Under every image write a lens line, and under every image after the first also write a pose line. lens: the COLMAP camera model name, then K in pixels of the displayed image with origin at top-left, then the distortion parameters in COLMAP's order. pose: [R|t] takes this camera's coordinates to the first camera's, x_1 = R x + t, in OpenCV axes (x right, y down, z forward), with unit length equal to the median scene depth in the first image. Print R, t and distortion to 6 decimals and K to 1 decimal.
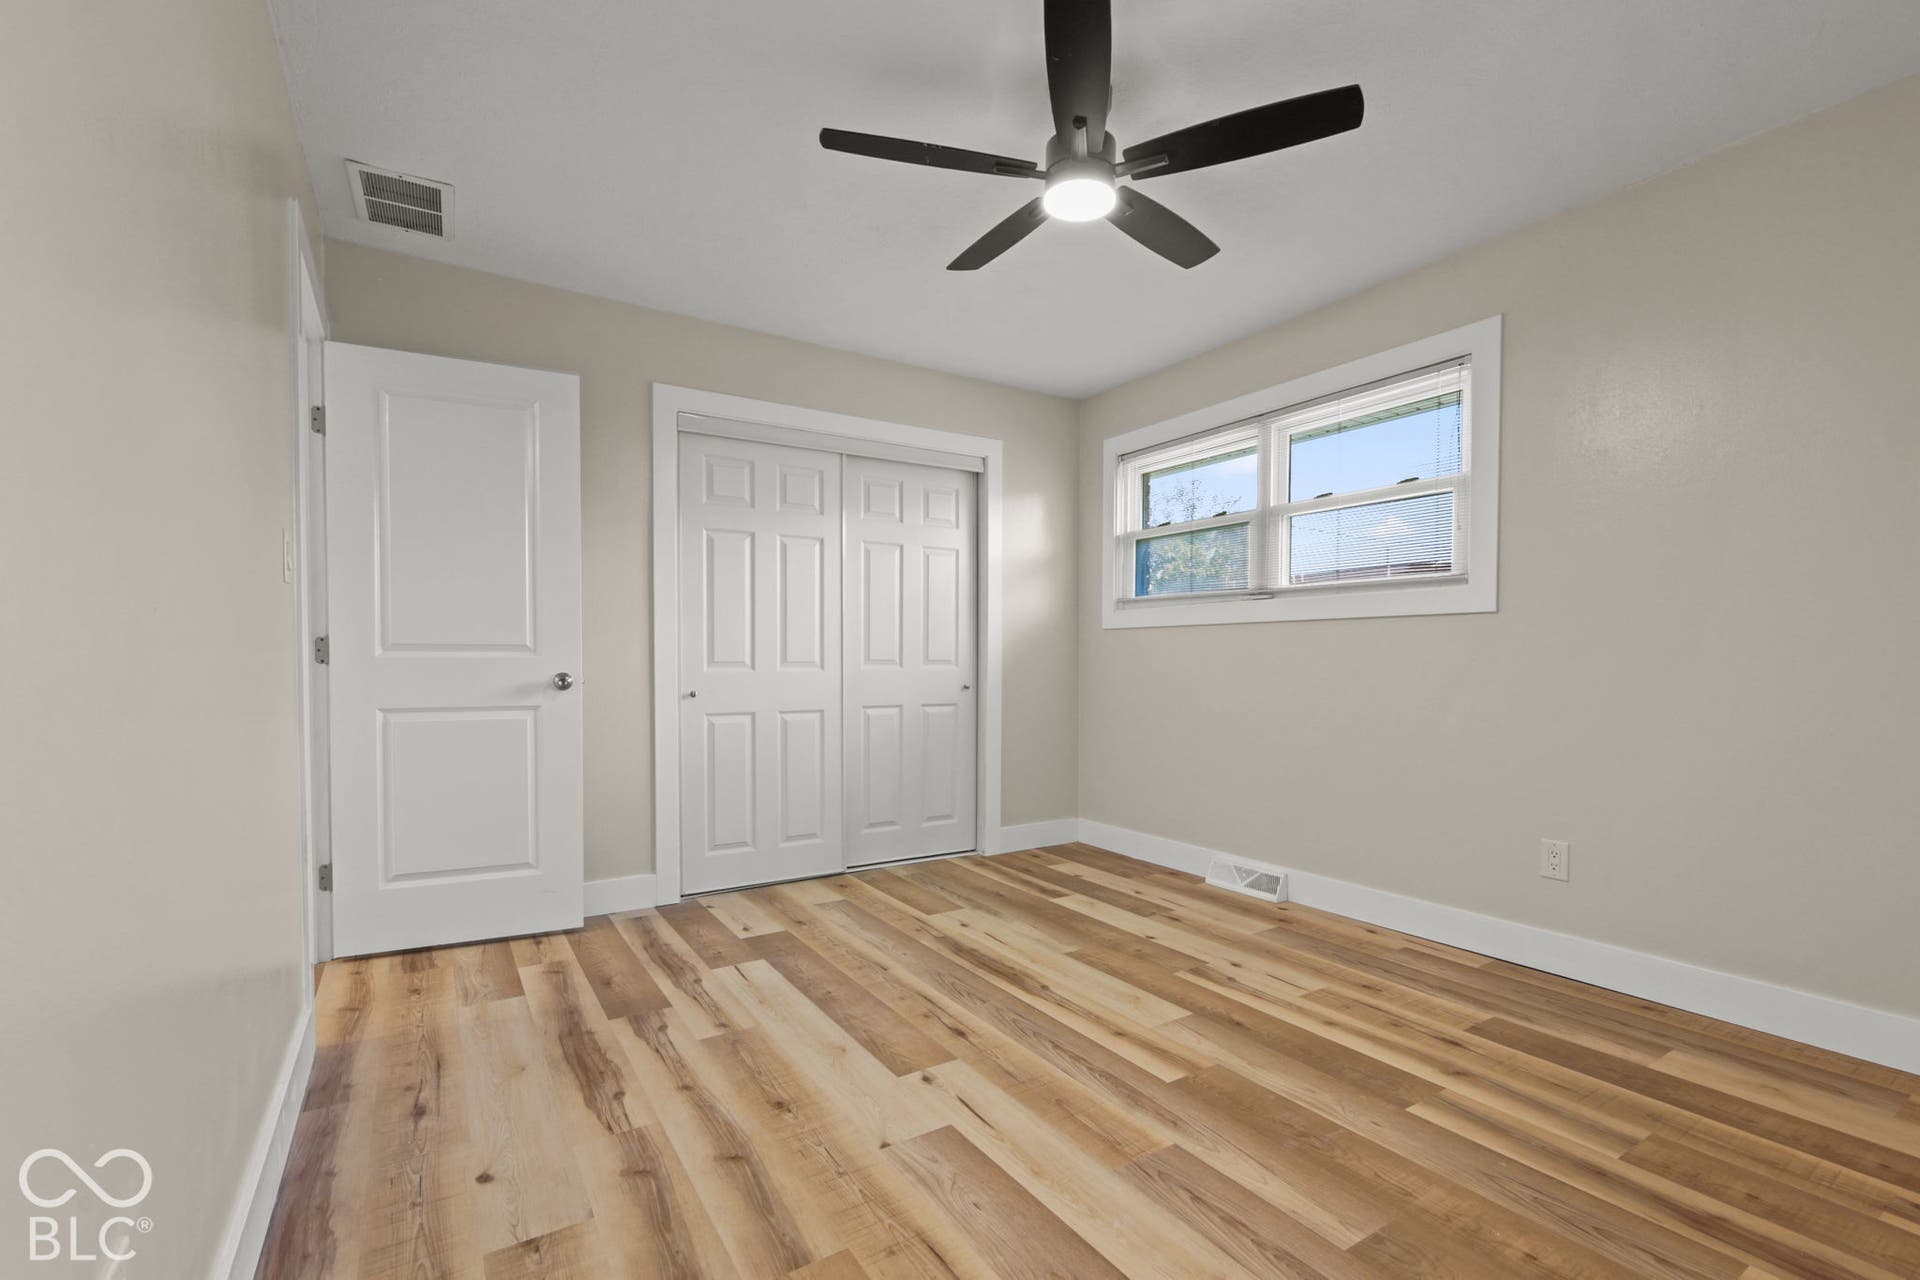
lens RADIAL K [[840.0, 0, 967.5], [0, 840.0, 668.3], [0, 0, 1]] dist [0.007212, -0.000464]
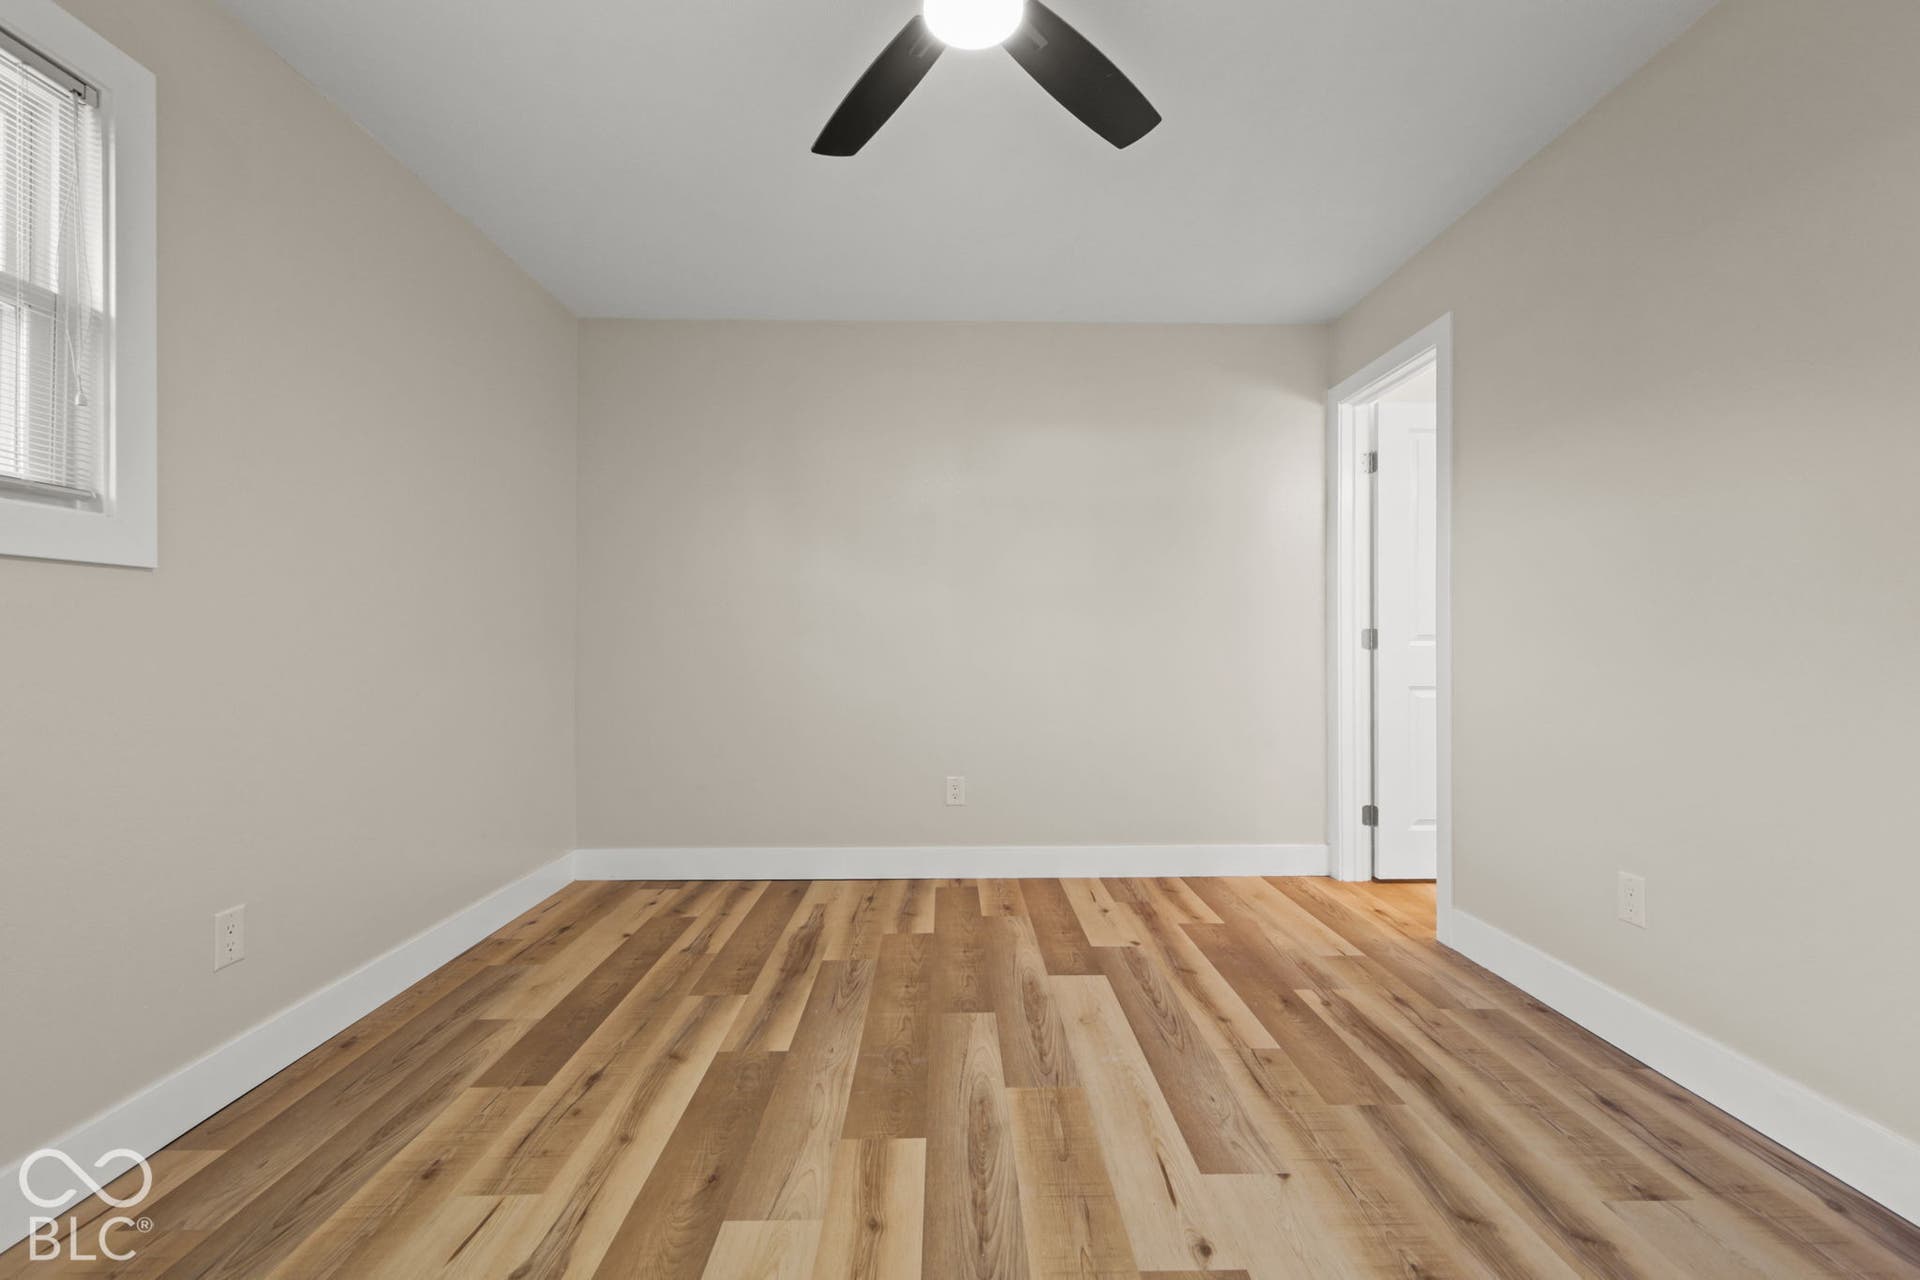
lens RADIAL K [[840.0, 0, 951.9], [0, 840.0, 645.8], [0, 0, 1]] dist [0.007212, -0.000464]
pose [[-0.844984, 0.000786, 0.534791, -0.218795], [0.008582, 0.999890, 0.012090, -0.021799], [-0.534722, 0.014805, -0.844898, 1.509353]]
